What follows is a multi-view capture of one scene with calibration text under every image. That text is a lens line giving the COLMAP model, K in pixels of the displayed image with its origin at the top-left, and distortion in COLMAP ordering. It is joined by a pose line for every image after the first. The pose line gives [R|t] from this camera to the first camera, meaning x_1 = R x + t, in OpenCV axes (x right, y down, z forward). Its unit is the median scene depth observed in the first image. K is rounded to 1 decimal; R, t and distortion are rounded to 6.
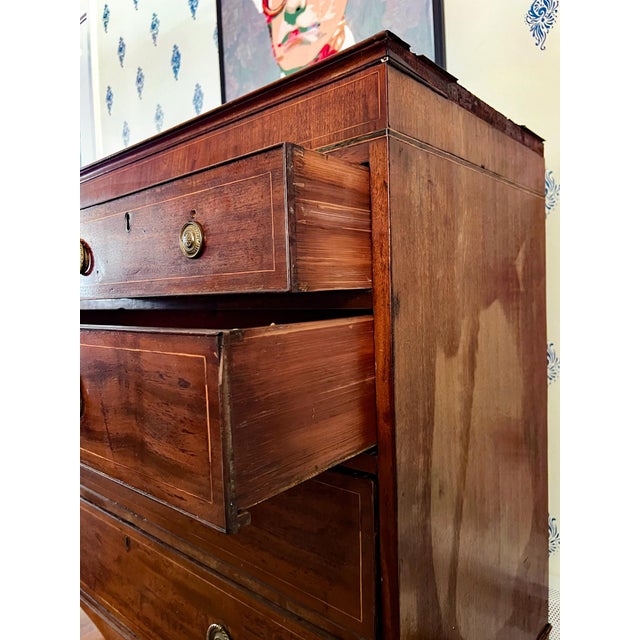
lens RADIAL K [[488.3, 0, 319.3], [0, 488.3, 315.8], [0, 0, 1]] dist [0.045661, -0.061894]
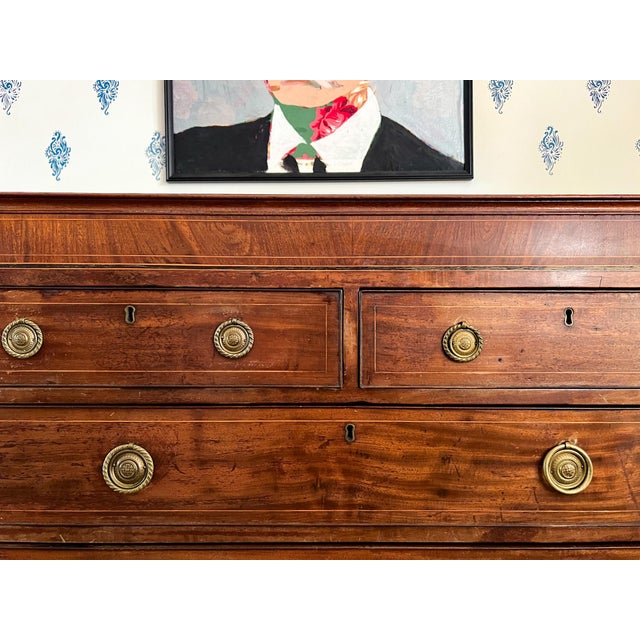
lens RADIAL K [[488.3, 0, 309.6], [0, 488.3, 320.9], [0, 0, 1]] dist [0.045661, -0.061894]
pose [[0.749275, 0.028670, 0.661638, -1.054810], [0.003960, 0.998851, -0.047767, -0.113055], [-0.662247, 0.038411, 0.748300, 0.554811]]
